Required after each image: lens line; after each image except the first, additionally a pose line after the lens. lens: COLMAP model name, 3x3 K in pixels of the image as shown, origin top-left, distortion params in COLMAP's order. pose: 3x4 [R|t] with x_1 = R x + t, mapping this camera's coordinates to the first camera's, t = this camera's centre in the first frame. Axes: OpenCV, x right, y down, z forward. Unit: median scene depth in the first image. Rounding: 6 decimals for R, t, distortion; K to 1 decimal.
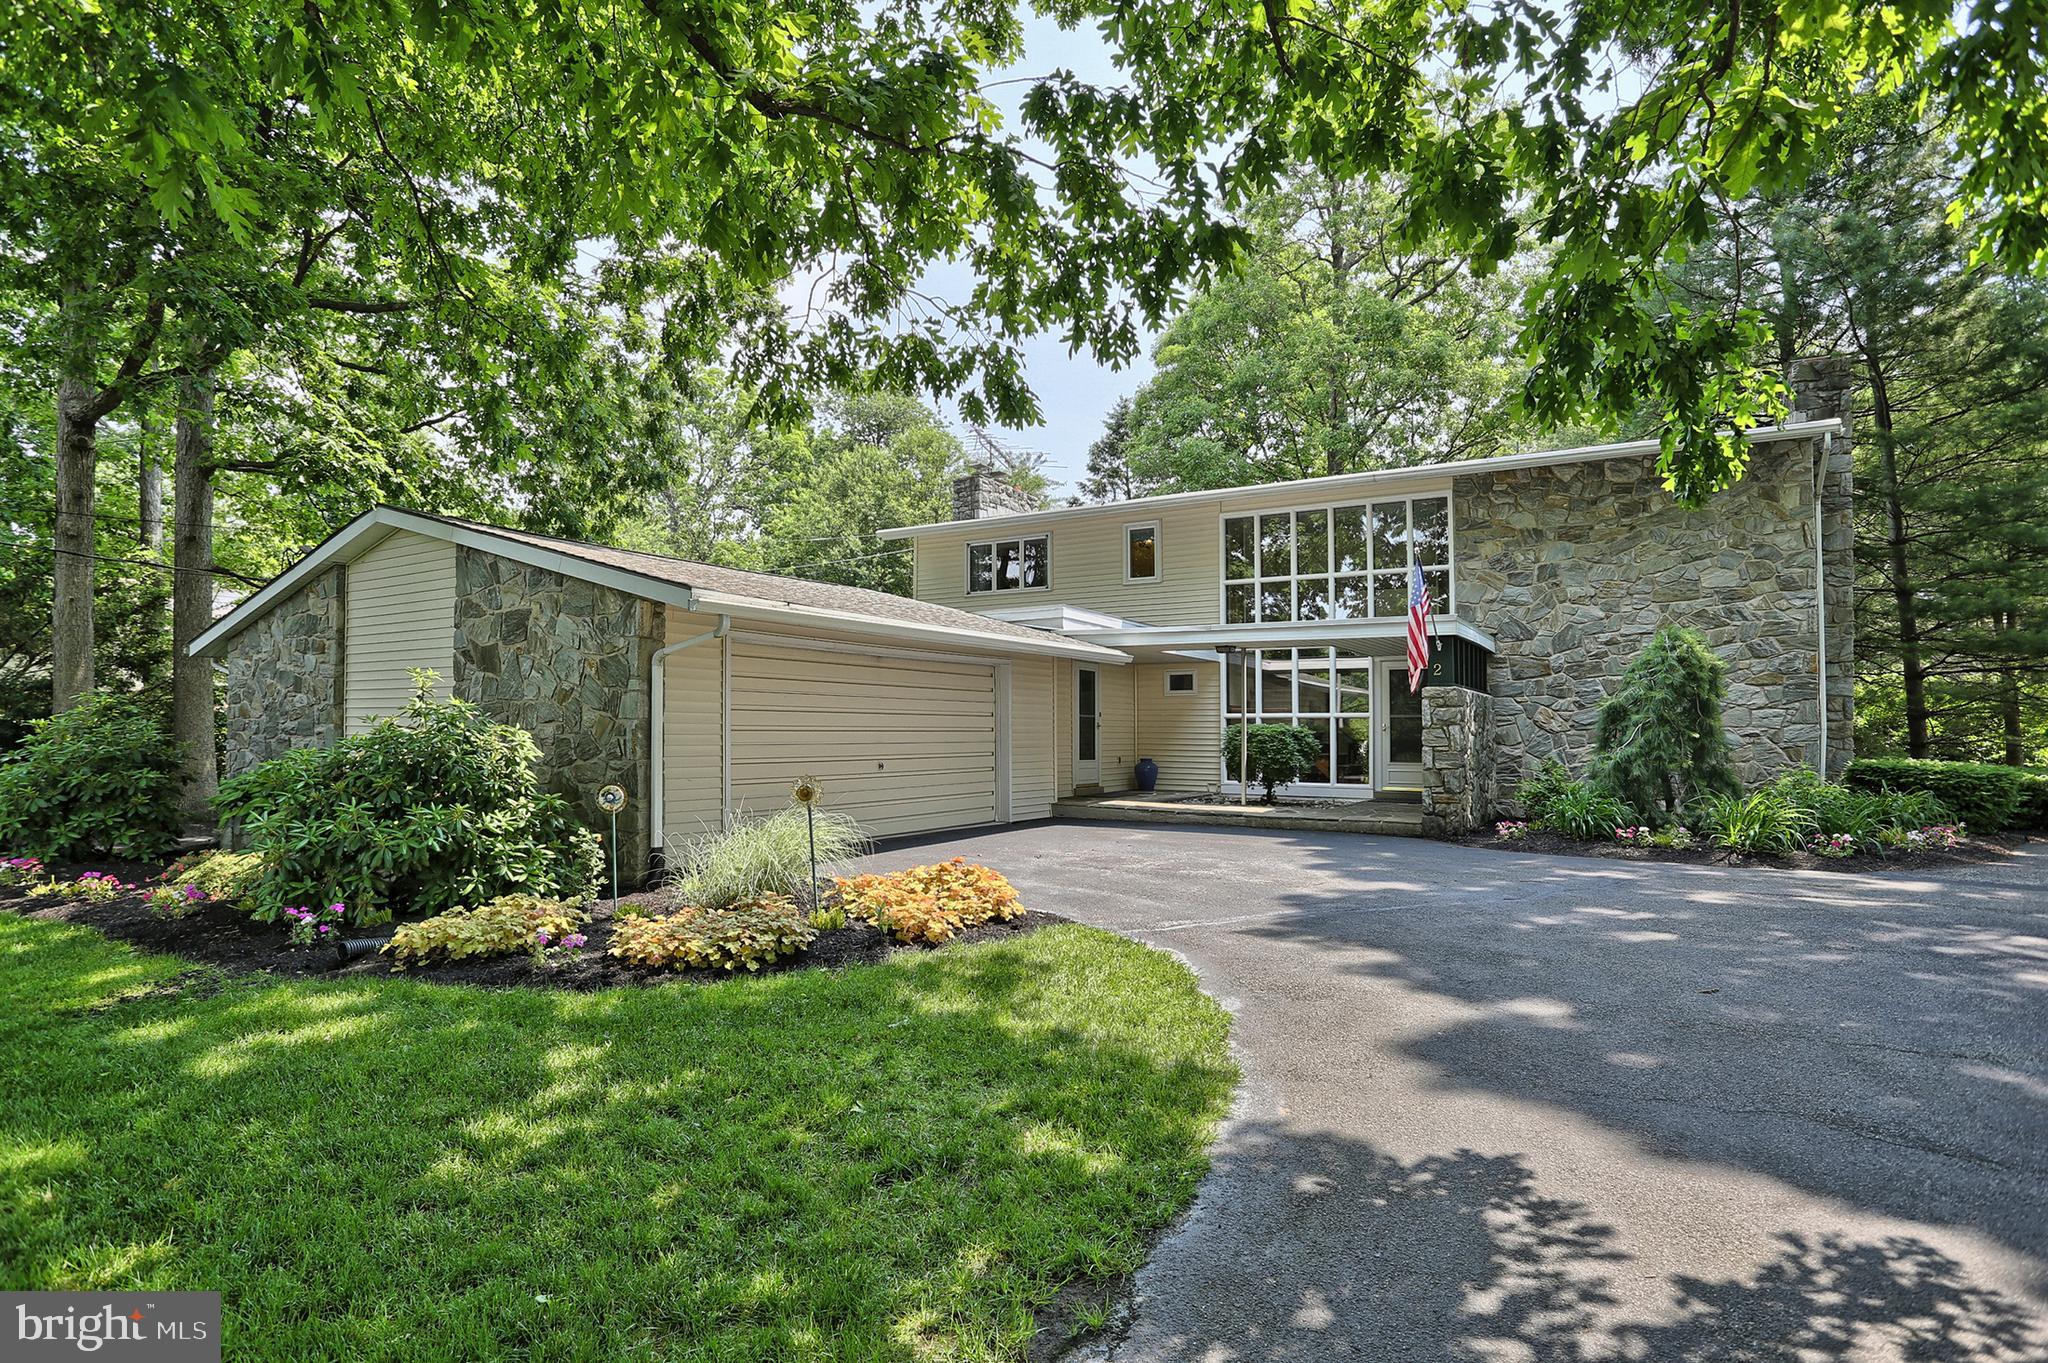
lens RADIAL K [[1011.6, 0, 1032.4], [0, 1011.6, 698.3], [0, 0, 1]] dist [-0.019950, 0.000805]
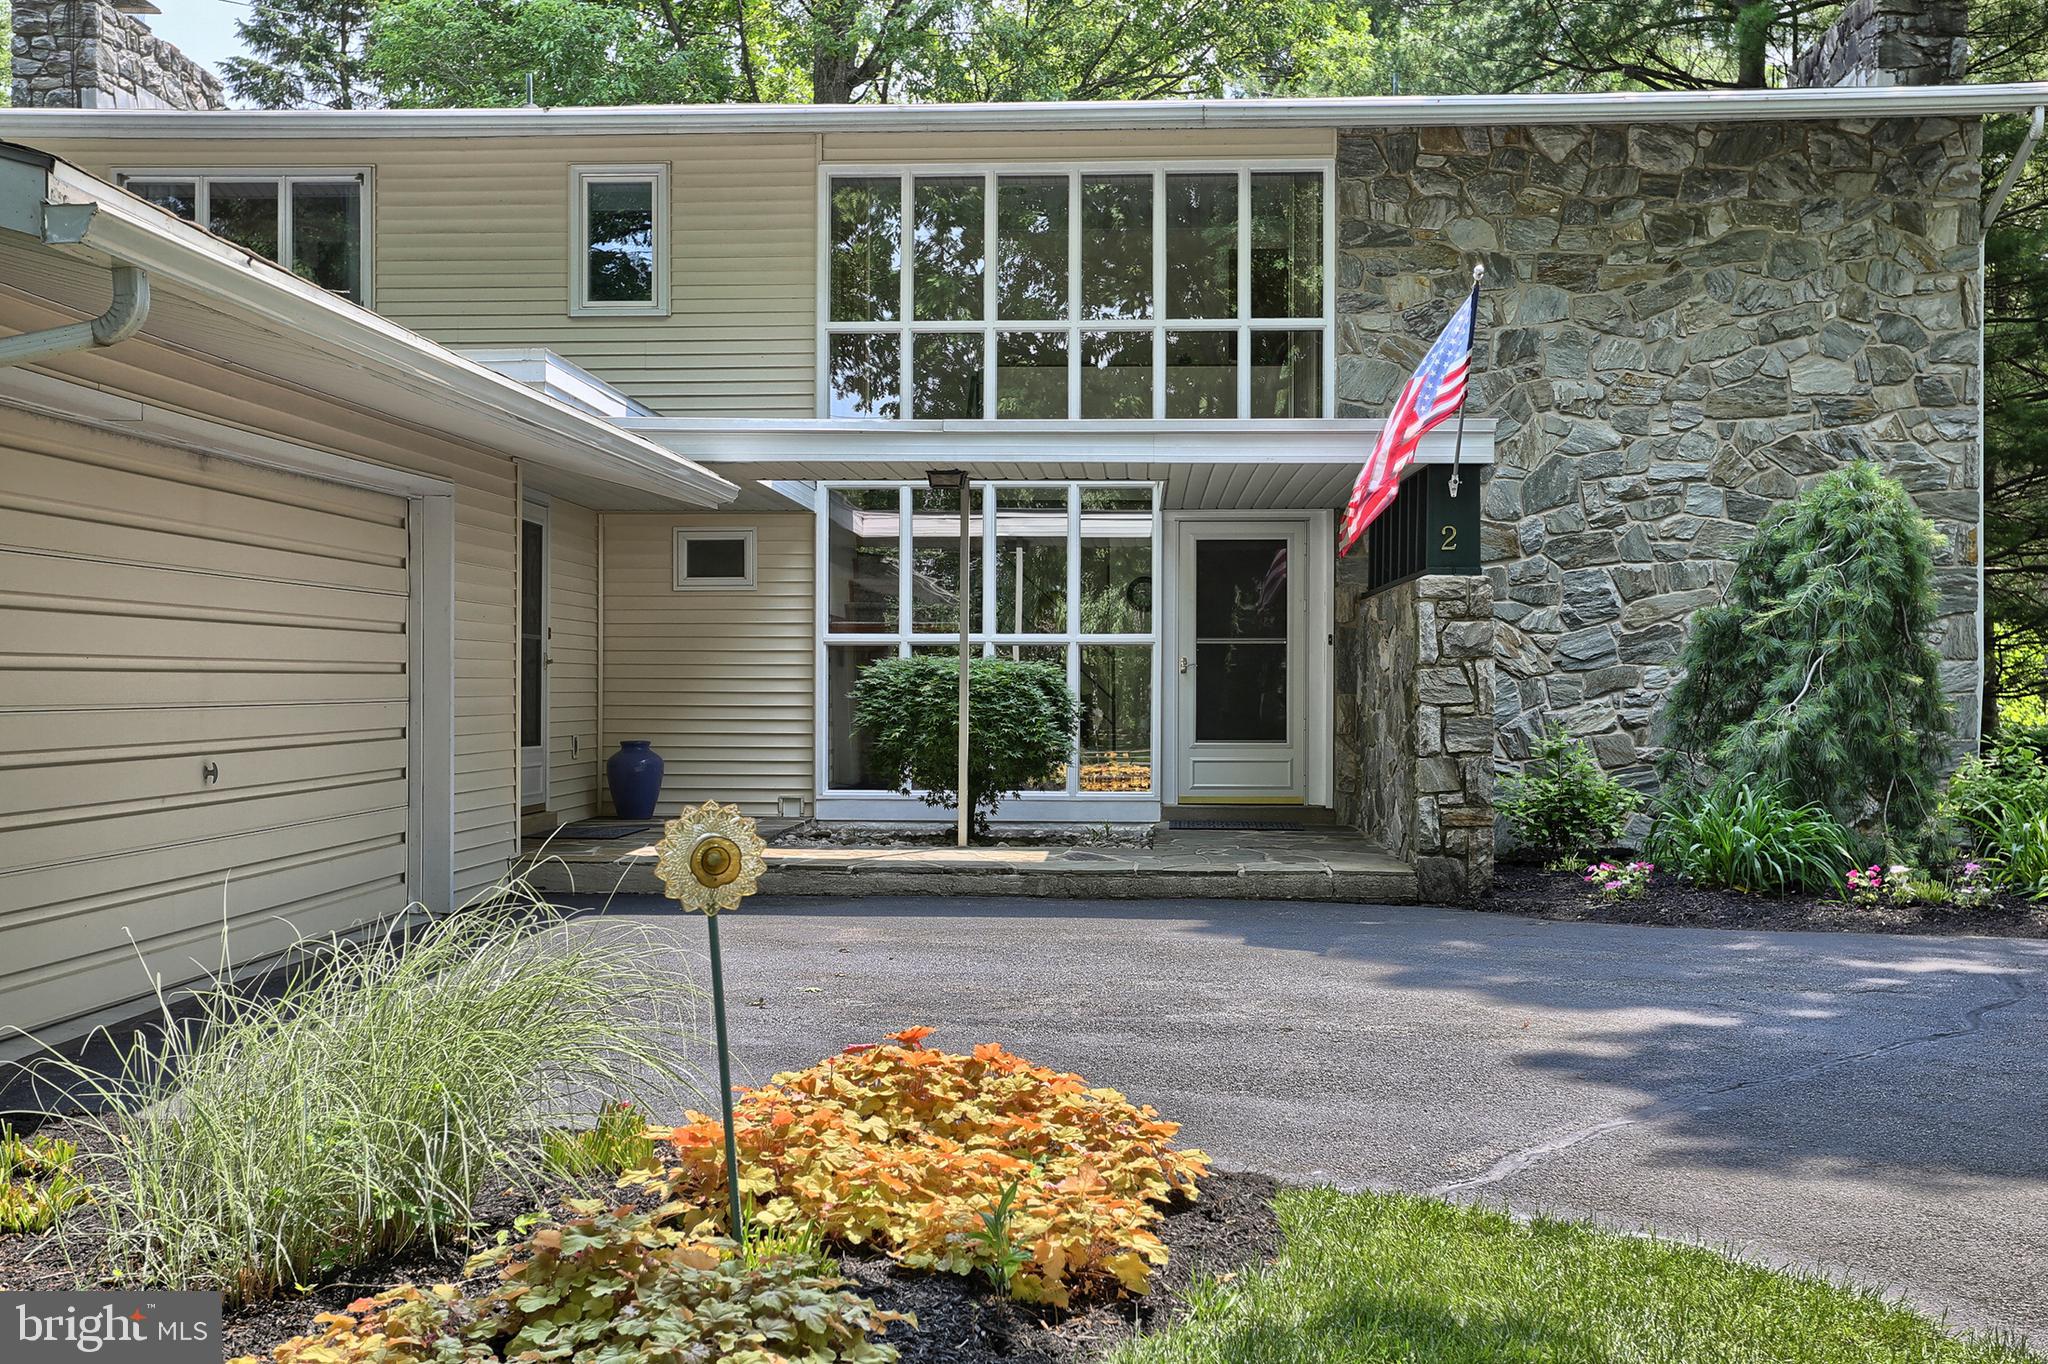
lens RADIAL K [[2159.1, 0, 961.0], [0, 2159.1, 696.7], [0, 0, 1]] dist [0.047111, 0.000000]
pose [[0.892170, -0.005980, 0.451661, -0.220050], [-0.012491, 0.999203, 0.037903, 0.008082], [-0.451527, -0.039457, 0.891384, 0.194751]]
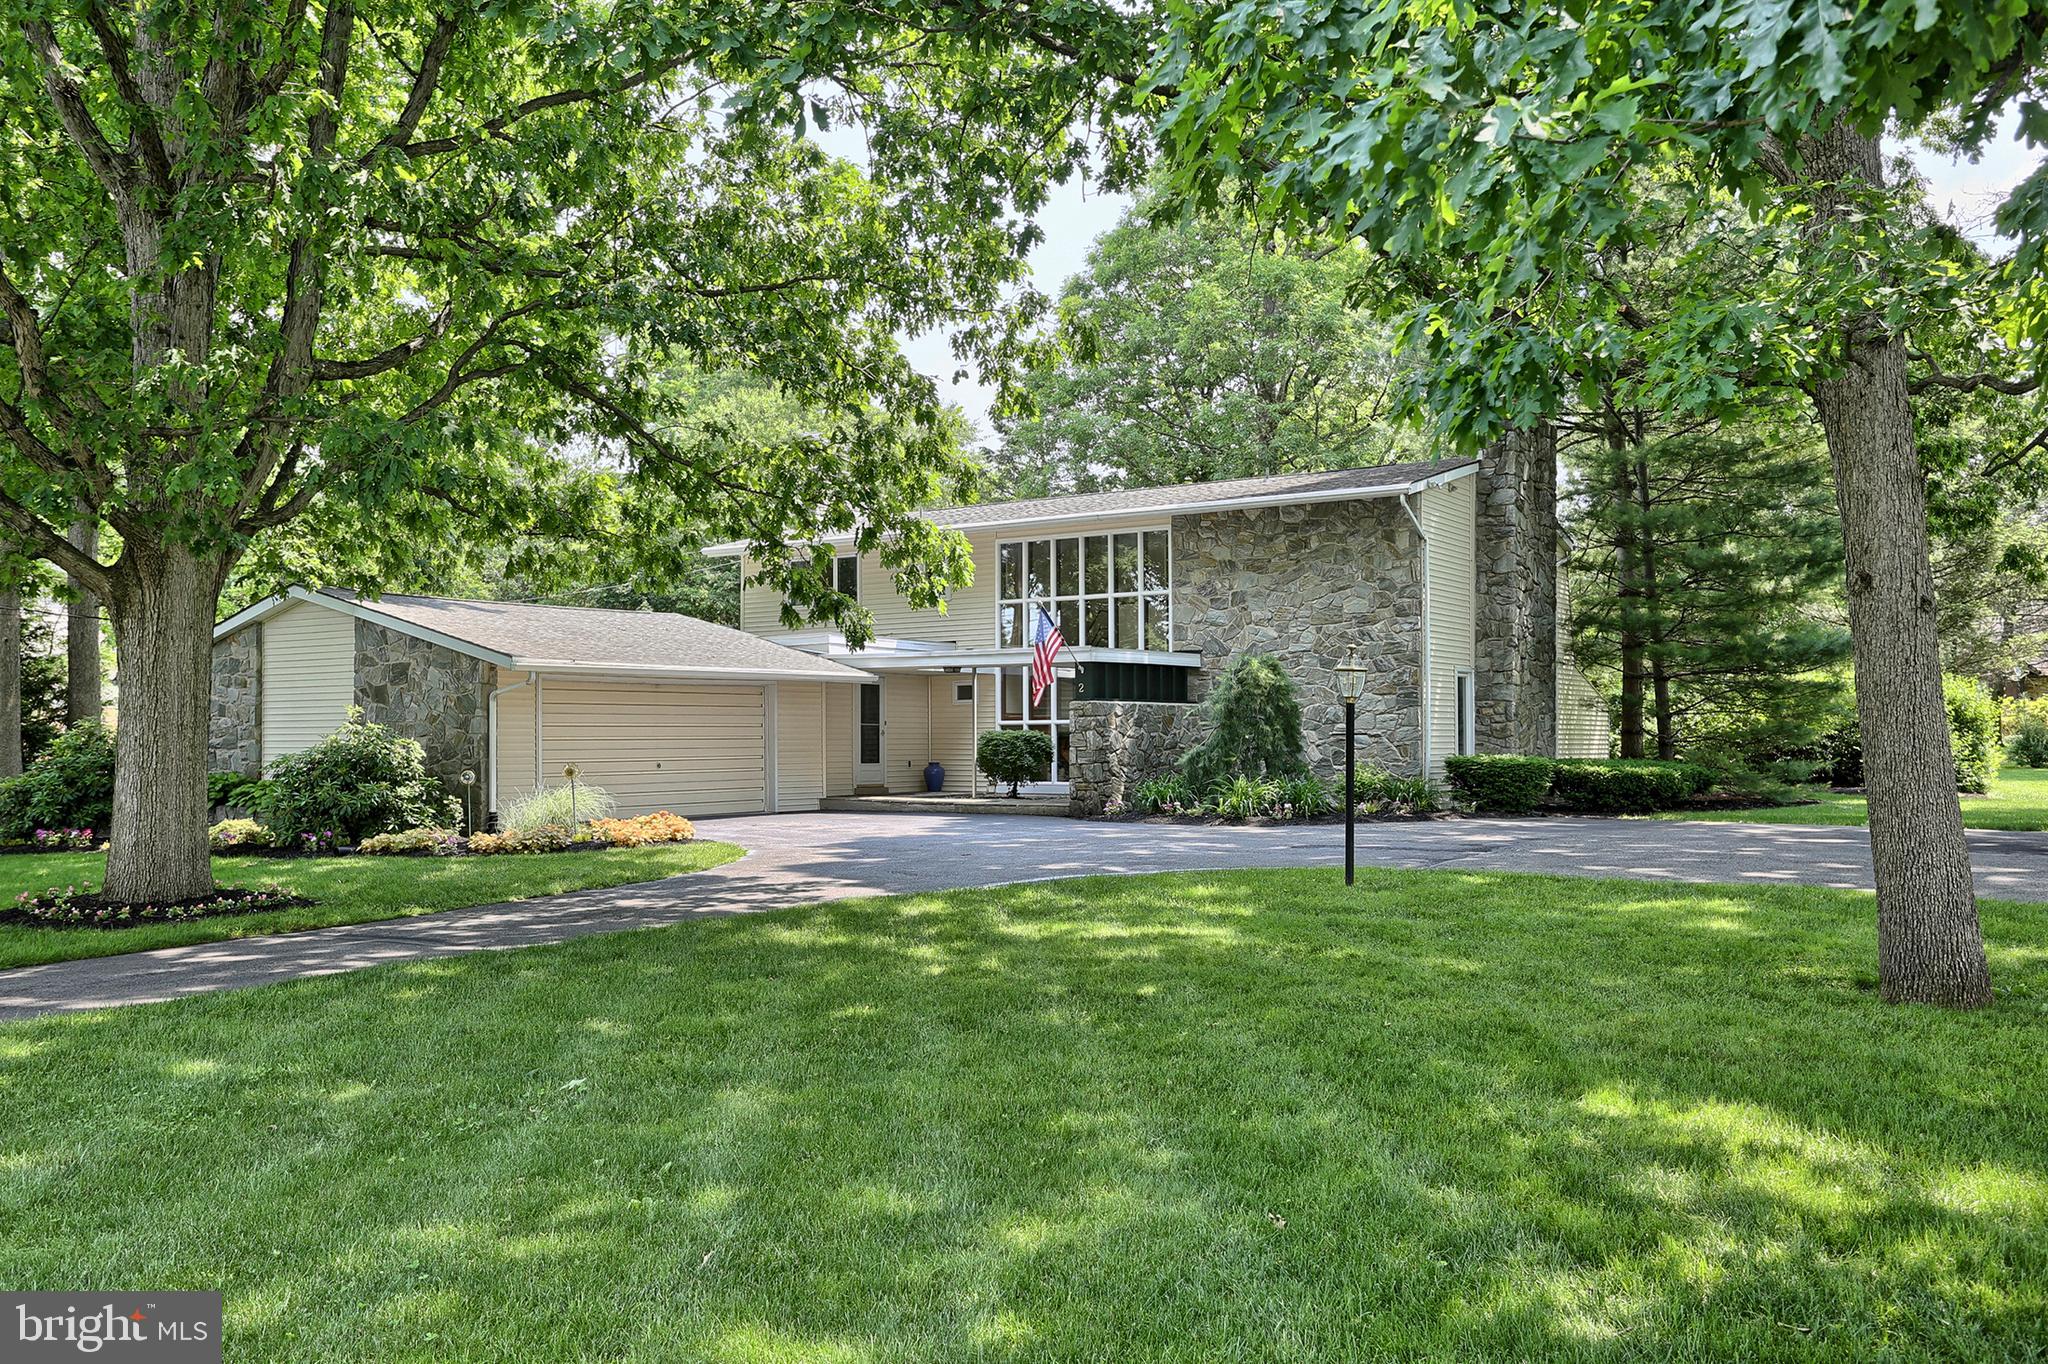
lens RADIAL K [[1724.8, 0, 1010.1], [0, 1724.8, 672.4], [0, 0, 1]] dist [0.094442, 0.005950]
pose [[0.997370, -0.013191, -0.071272, 0.421970], [0.012698, 0.999892, -0.007363, -0.029868], [0.071361, 0.006438, 0.997430, -1.109412]]
